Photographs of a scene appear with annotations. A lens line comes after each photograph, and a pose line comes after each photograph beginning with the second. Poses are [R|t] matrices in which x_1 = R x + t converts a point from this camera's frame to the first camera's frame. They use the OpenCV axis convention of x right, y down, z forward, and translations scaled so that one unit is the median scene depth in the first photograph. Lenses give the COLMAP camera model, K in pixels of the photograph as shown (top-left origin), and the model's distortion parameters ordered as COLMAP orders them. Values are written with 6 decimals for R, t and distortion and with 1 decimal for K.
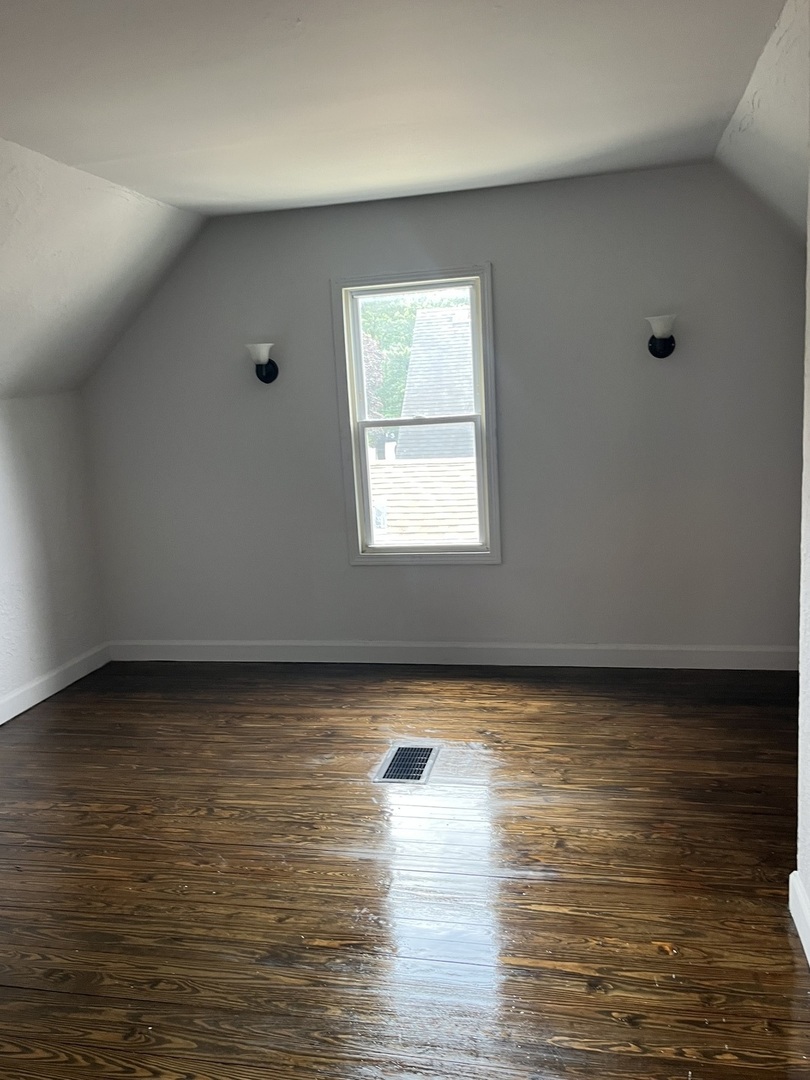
lens RADIAL K [[883.2, 0, 402.4], [0, 883.2, 534.3], [0, 0, 1]] dist [0.043604, -0.044020]
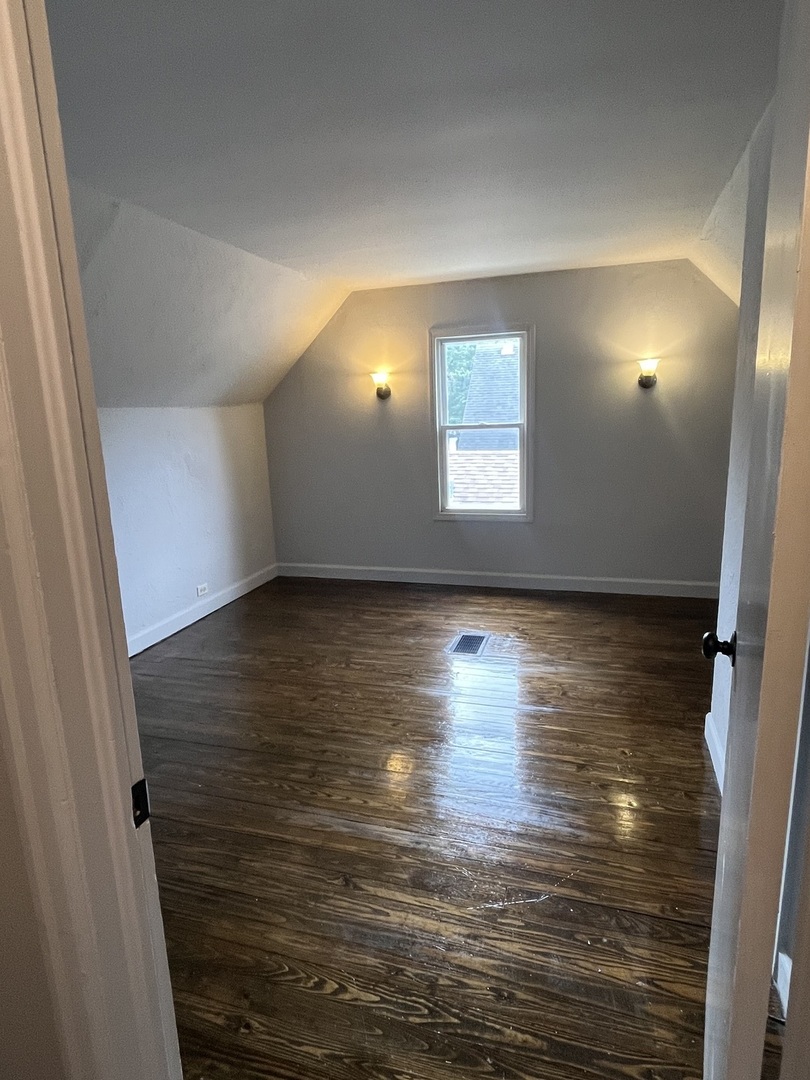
lens RADIAL K [[622.3, 0, 403.9], [0, 622.3, 547.7], [0, 0, 1]] dist [-0.002084, 0.002698]
pose [[0.995859, 0.038645, -0.082293, -0.026304], [-0.032664, 0.996809, 0.072833, 0.008260], [0.084845, -0.069843, 0.993943, -0.117094]]
